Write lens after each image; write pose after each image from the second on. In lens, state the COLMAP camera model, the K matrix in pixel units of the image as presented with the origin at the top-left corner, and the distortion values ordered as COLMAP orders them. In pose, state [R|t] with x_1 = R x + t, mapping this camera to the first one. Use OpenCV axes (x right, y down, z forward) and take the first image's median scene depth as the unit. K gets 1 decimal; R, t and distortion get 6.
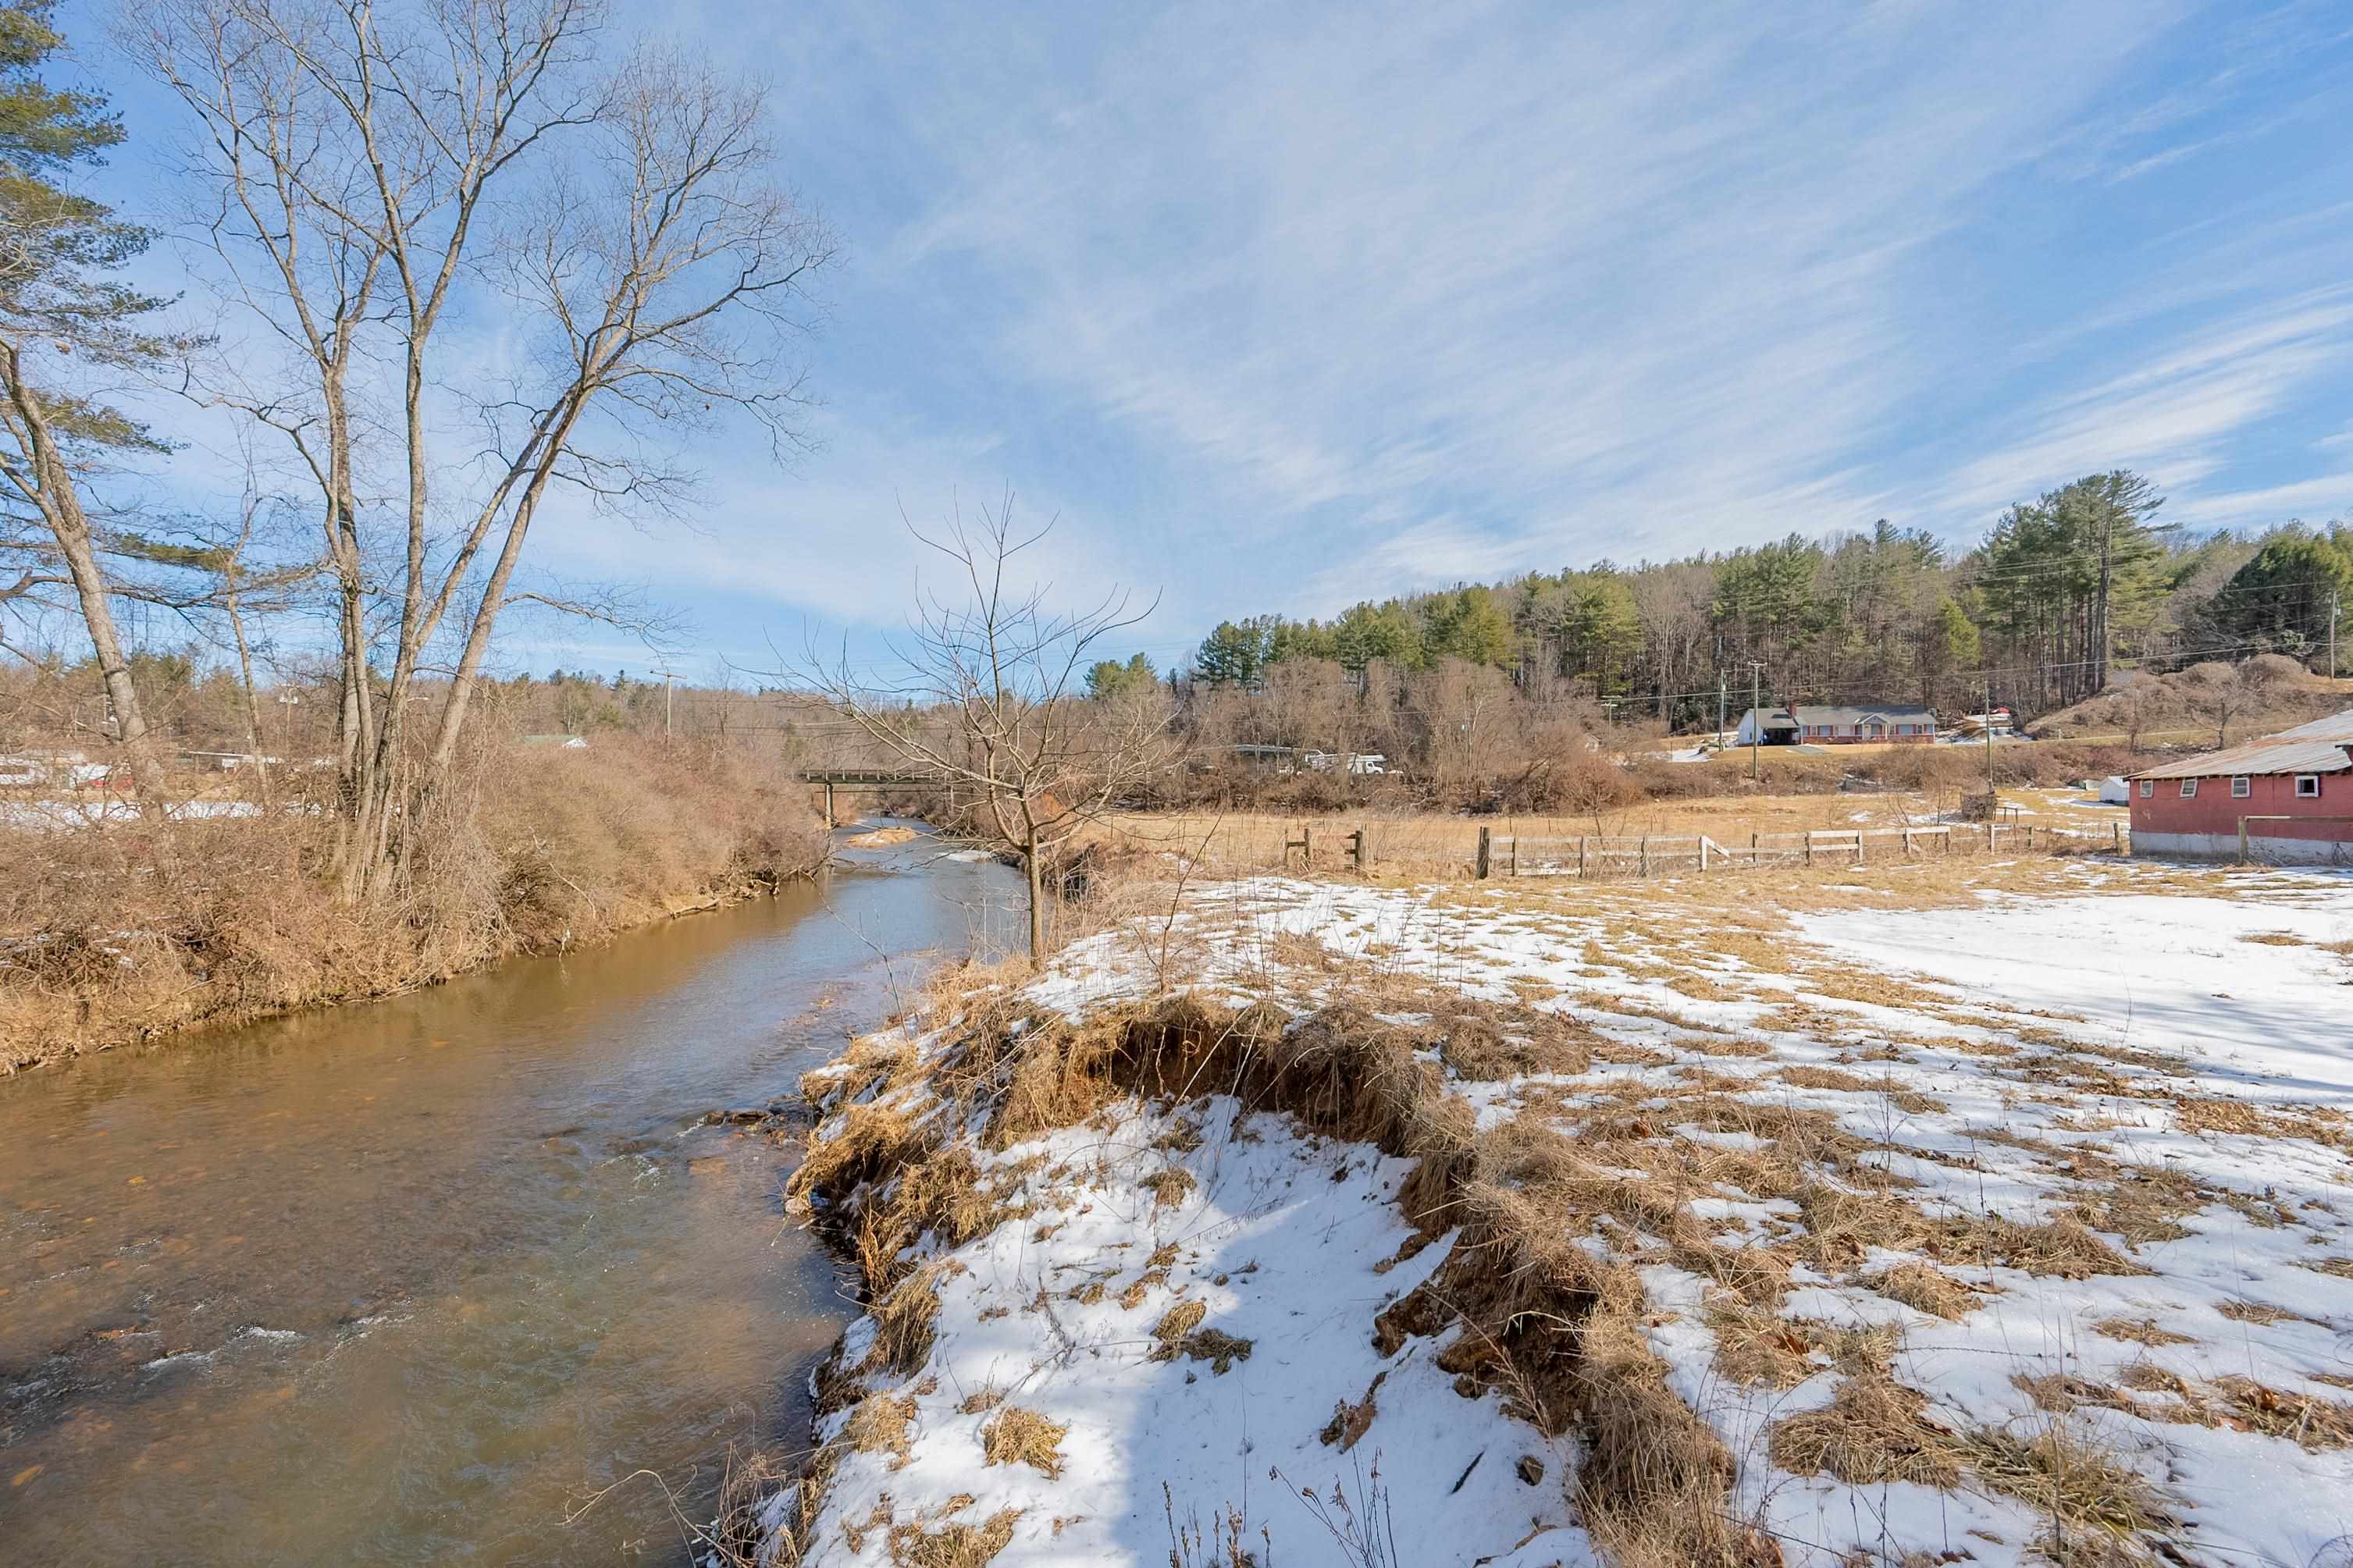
lens RADIAL K [[937.3, 0, 1189.1], [0, 937.3, 784.9], [0, 0, 1]] dist [0.003462, 0.000176]
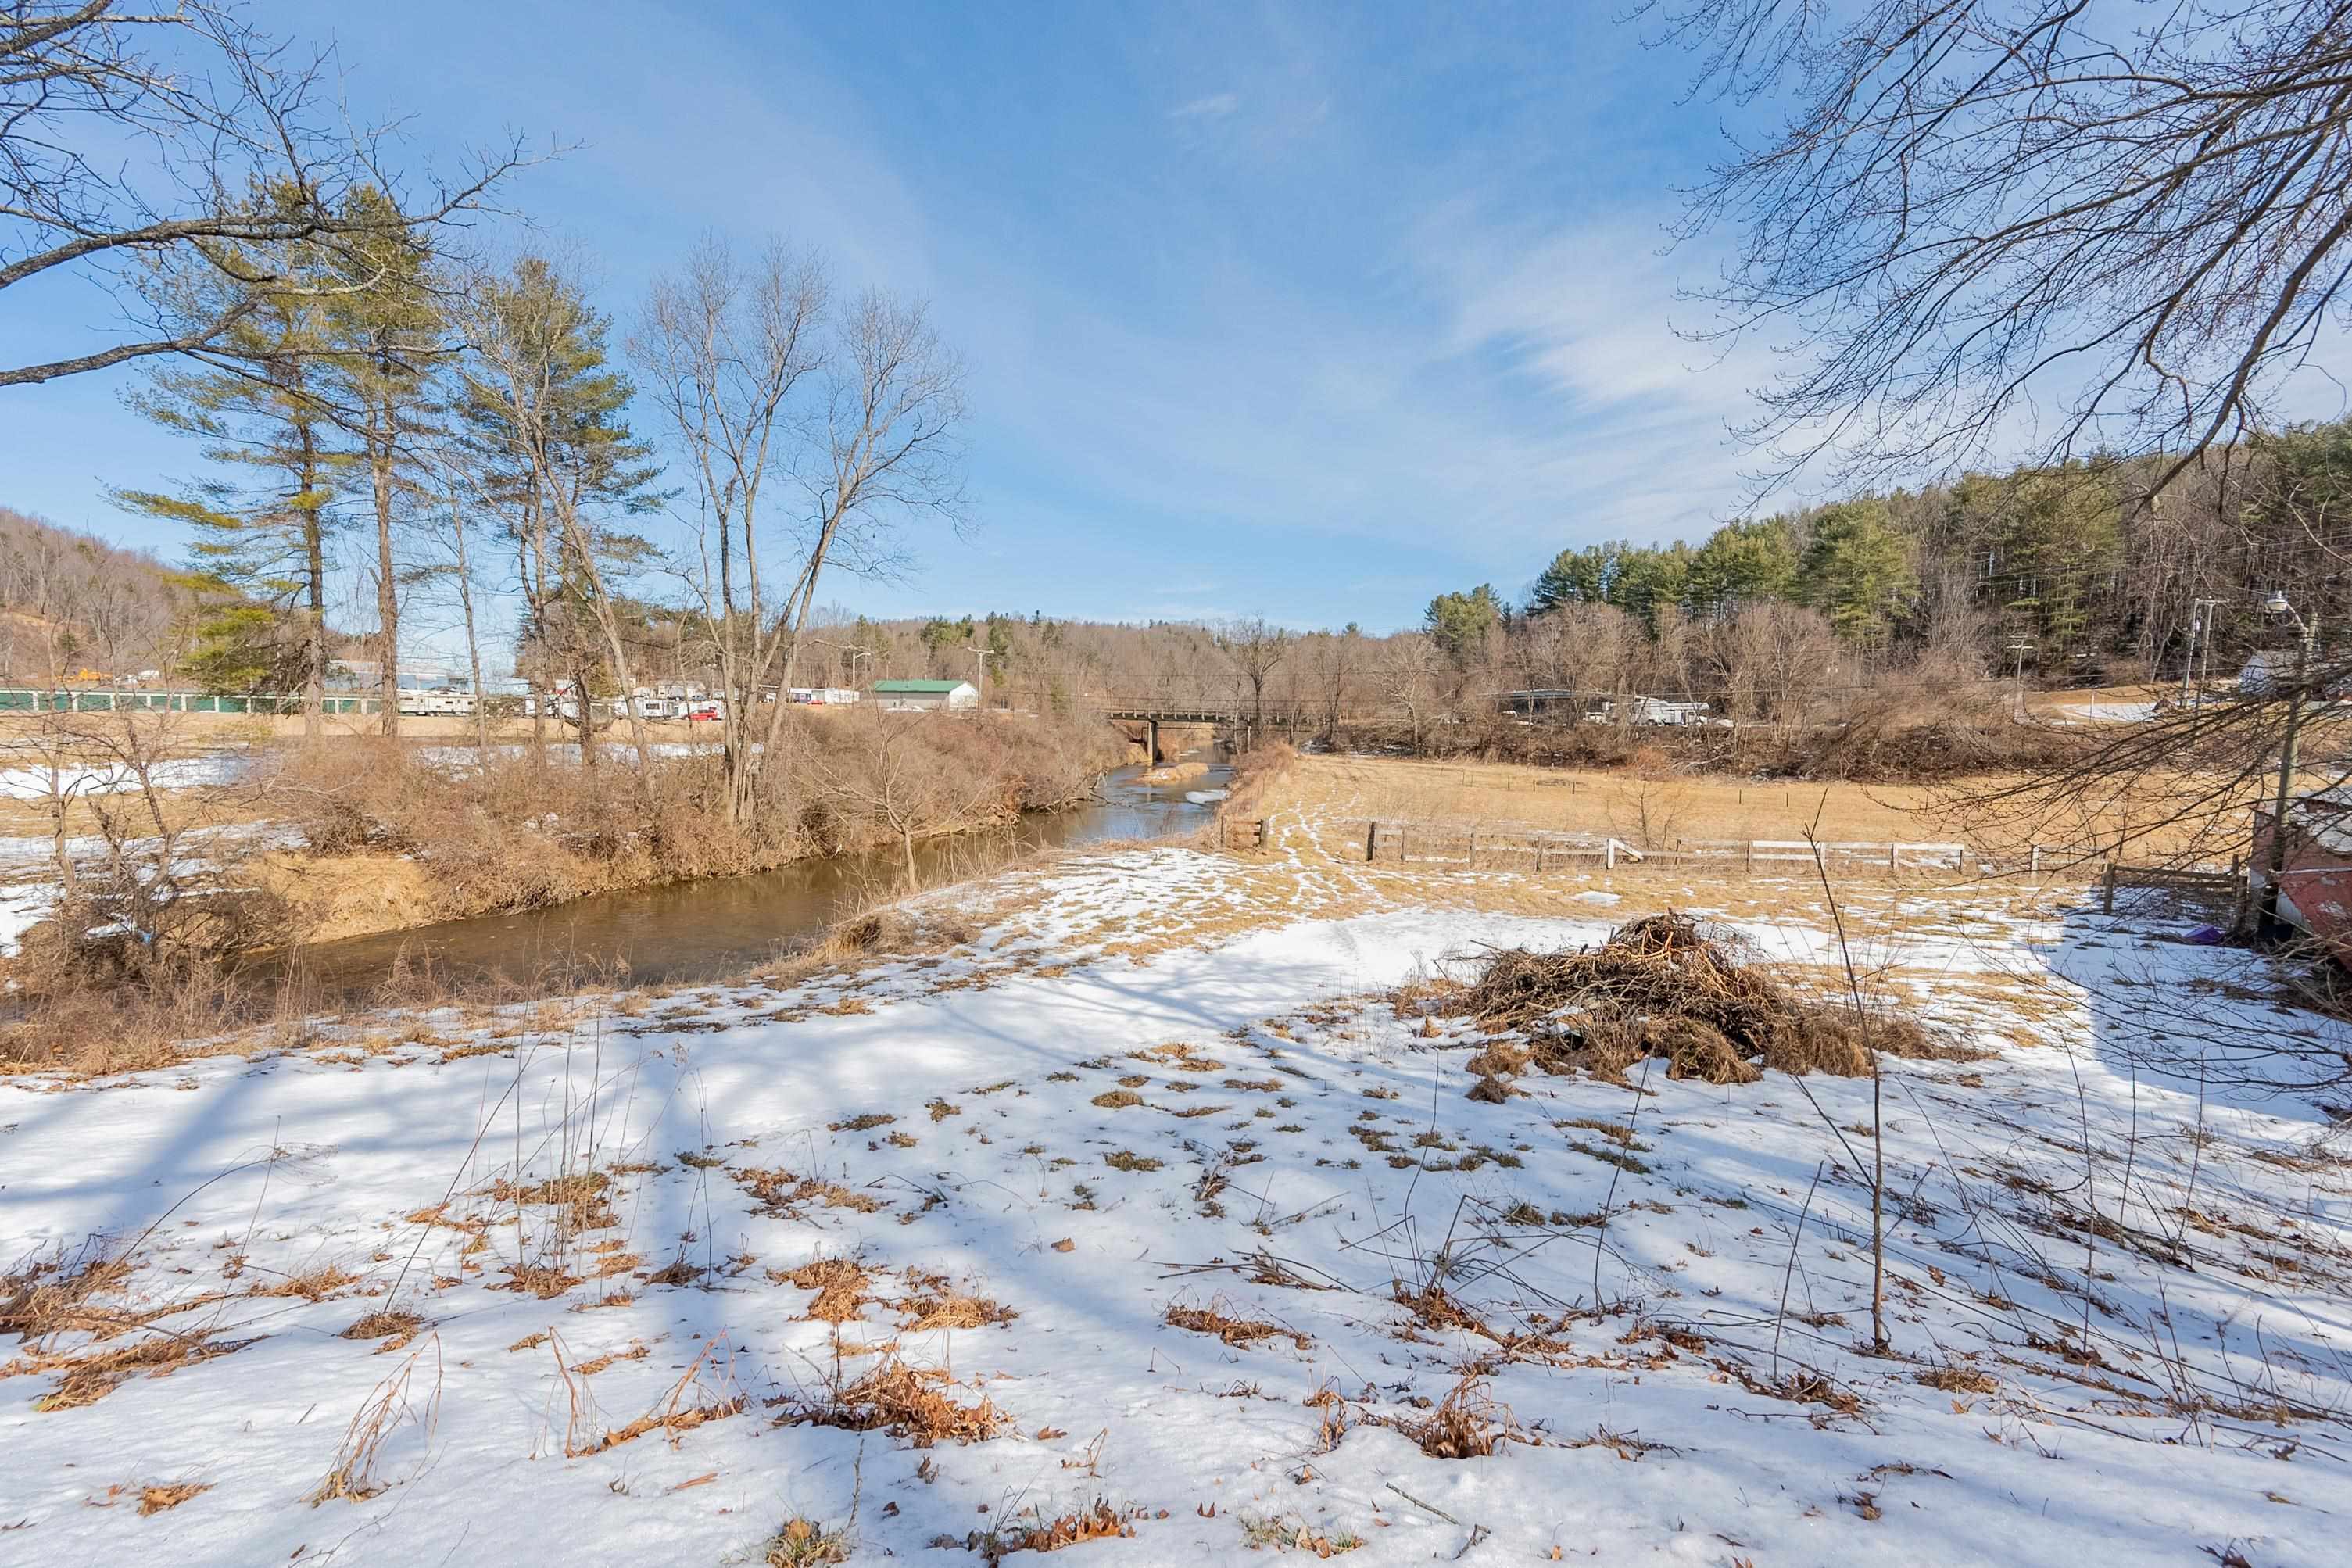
lens RADIAL K [[940.8, 0, 1169.9], [0, 940.8, 780.0], [0, 0, 1]] dist [0.001141, 0.000251]
pose [[0.913185, 0.048446, -0.404657, 0.133144], [-0.018213, 0.996769, 0.078233, -0.024607], [0.407139, -0.064071, 0.911116, -0.064642]]
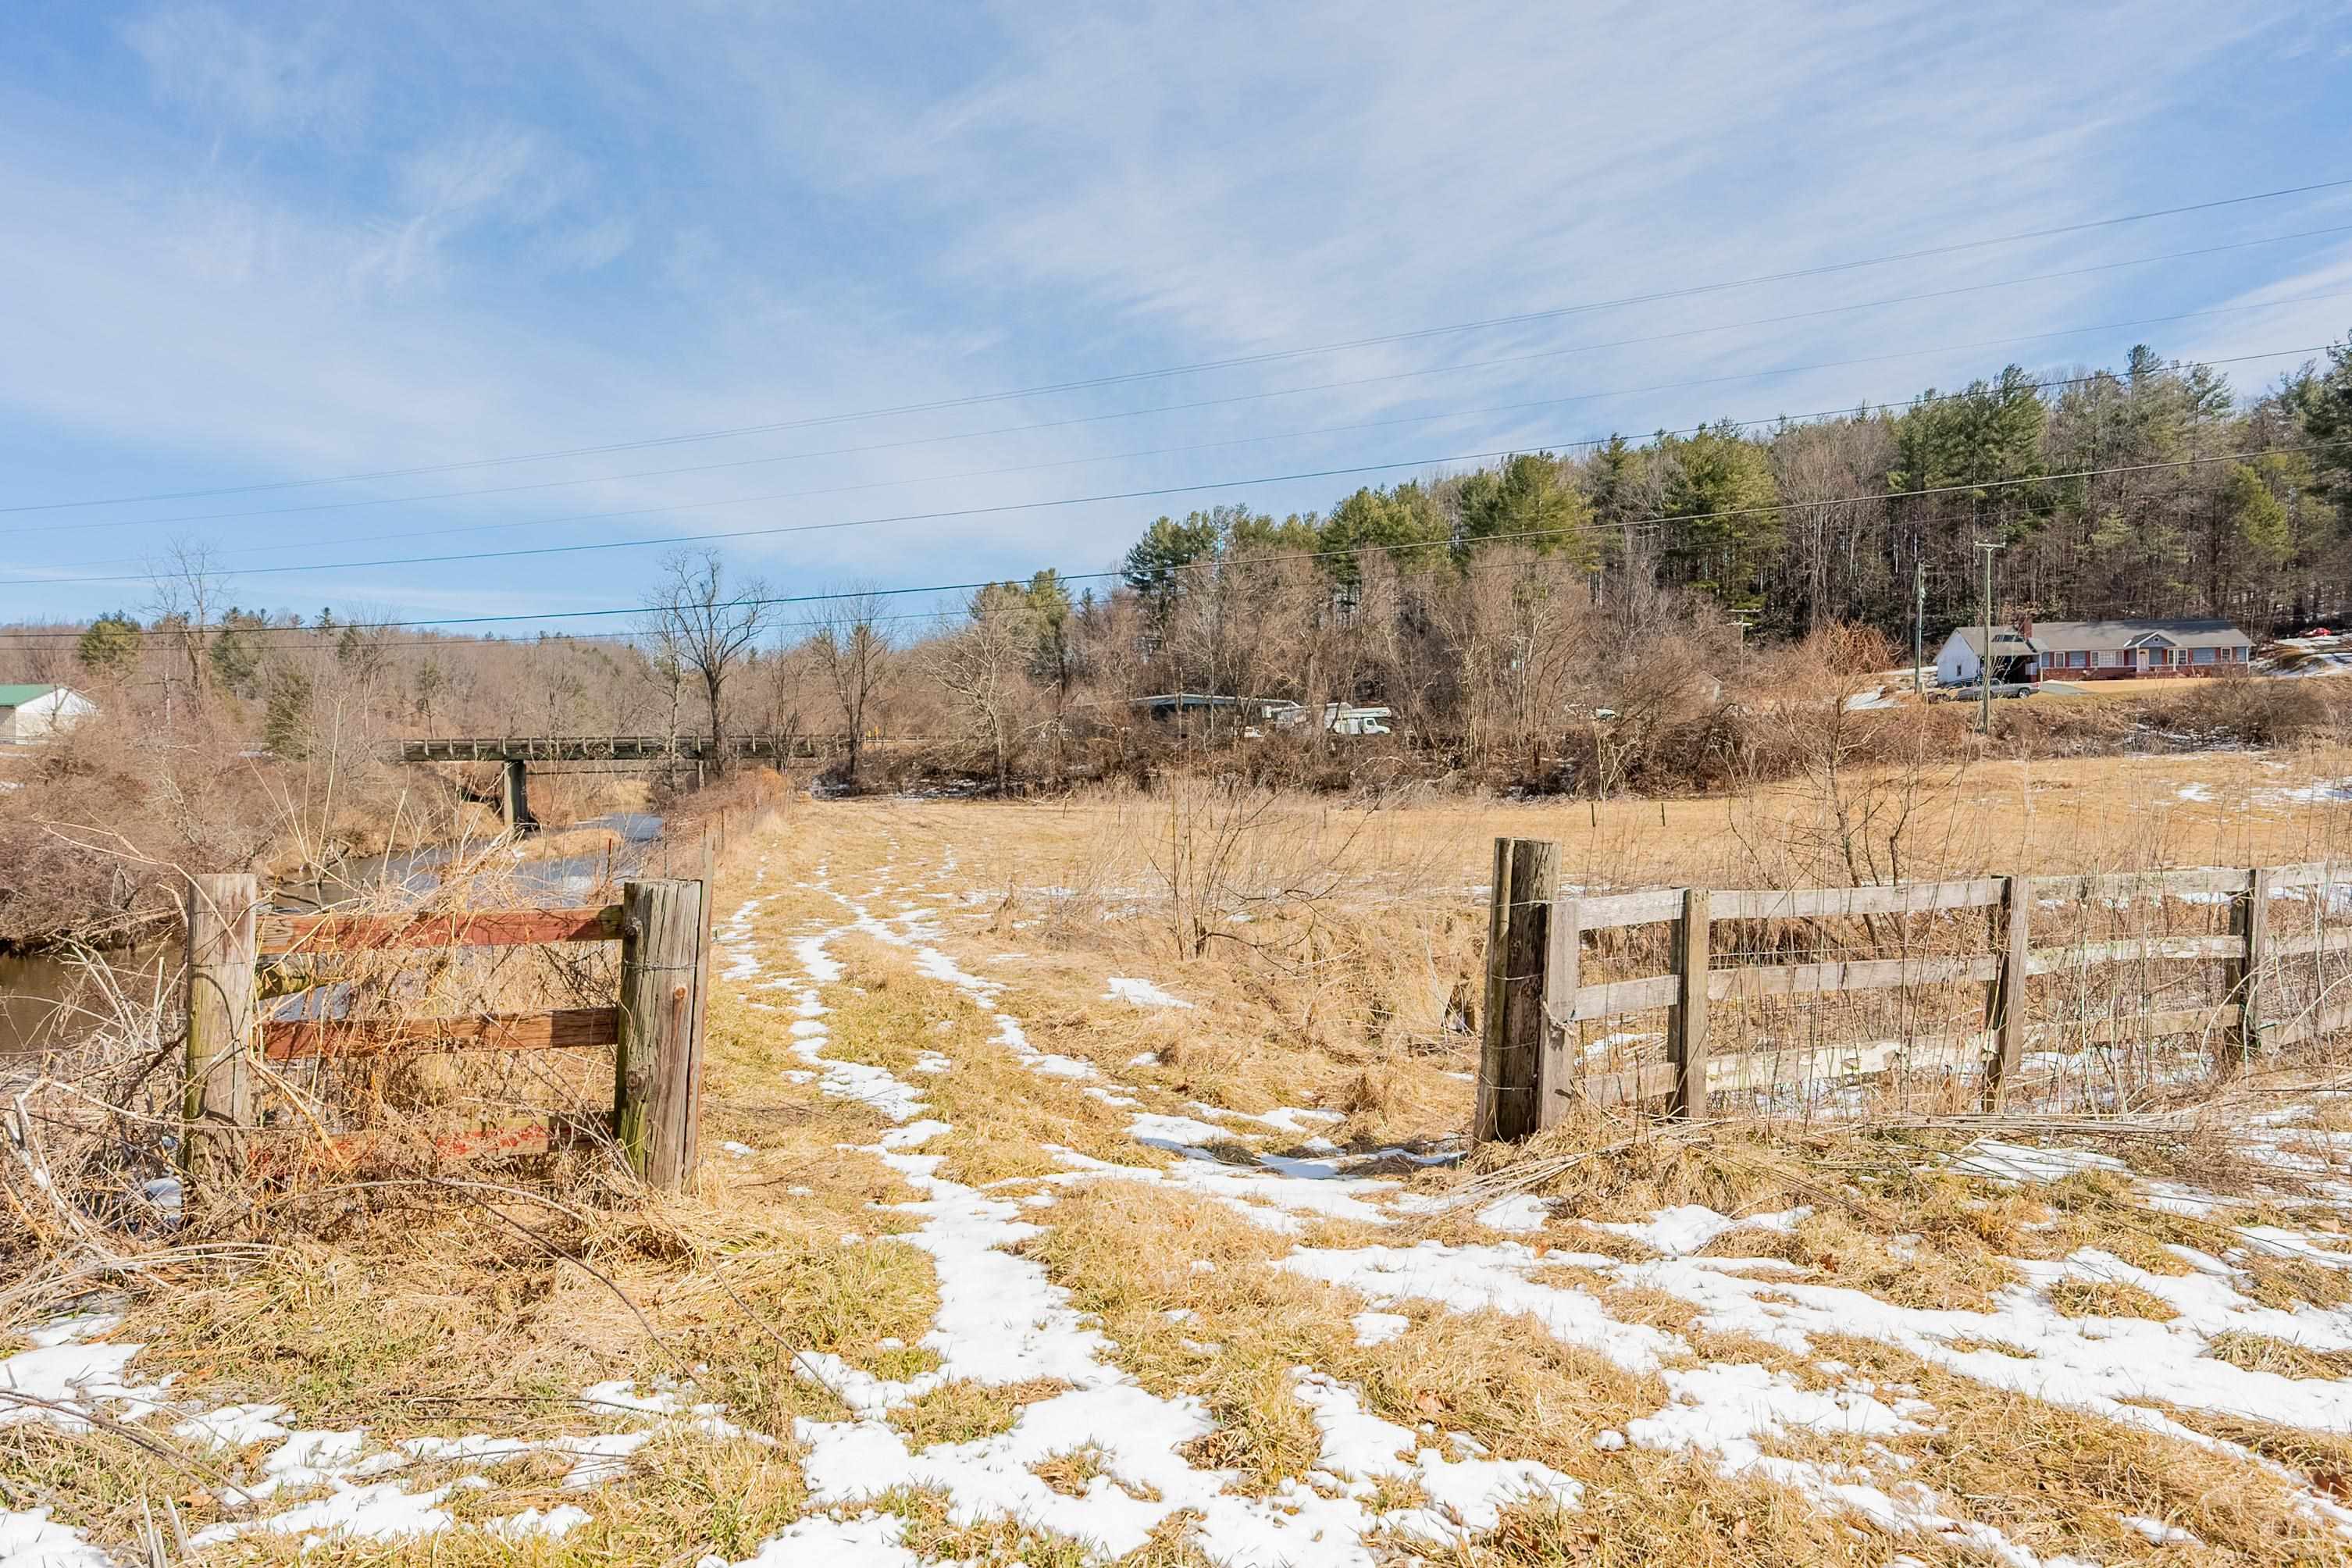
lens RADIAL K [[1260.2, 0, 1176.0], [0, 1260.2, 784.0], [0, 0, 1]] dist [0.001036, 0.000294]
pose [[0.999773, -0.011802, 0.017761, 0.056764], [0.011515, 0.999803, 0.016155, 0.006843], [-0.017948, -0.015947, 0.999712, 0.176858]]
